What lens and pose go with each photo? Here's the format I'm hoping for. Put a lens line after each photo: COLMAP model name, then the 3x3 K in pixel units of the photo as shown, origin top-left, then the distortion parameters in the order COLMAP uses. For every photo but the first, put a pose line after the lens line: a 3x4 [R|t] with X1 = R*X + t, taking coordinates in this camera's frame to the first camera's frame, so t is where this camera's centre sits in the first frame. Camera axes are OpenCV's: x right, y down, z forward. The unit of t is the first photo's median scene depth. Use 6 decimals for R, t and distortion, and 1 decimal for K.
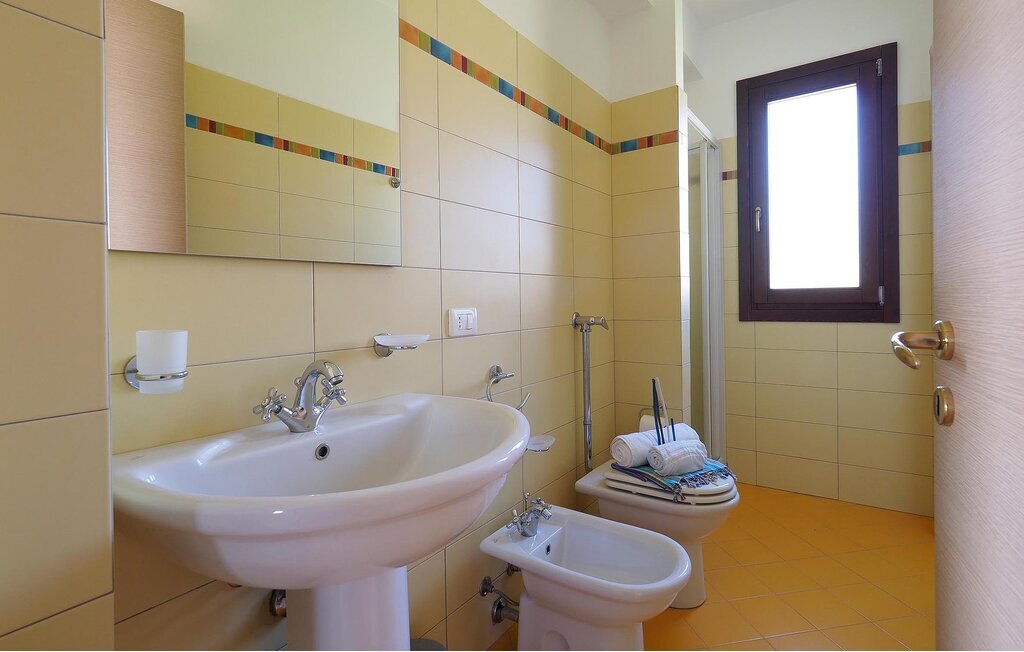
lens RADIAL K [[465.9, 0, 547.8], [0, 465.9, 304.4], [0, 0, 1]] dist [-0.006030, 0.001944]
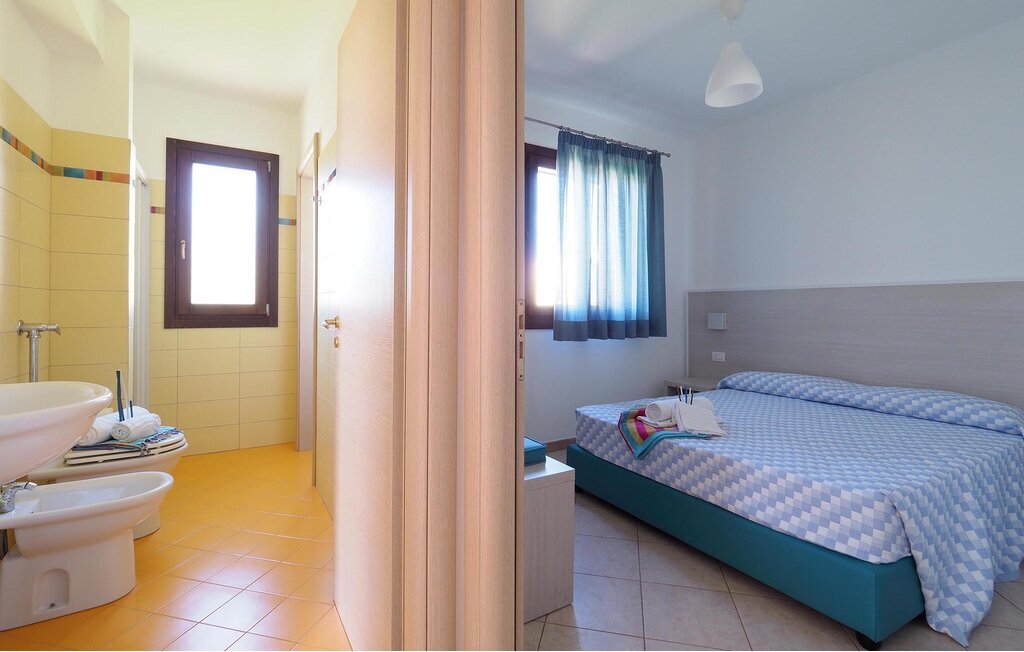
lens RADIAL K [[465.9, 0, 507.6], [0, 465.9, 305.3], [0, 0, 1]] dist [-0.006030, 0.001944]
pose [[0.414936, 0.028582, 0.909401, -0.394919], [-0.002367, 0.999537, -0.030335, 0.011420], [-0.909847, 0.010435, 0.414812, -0.410972]]
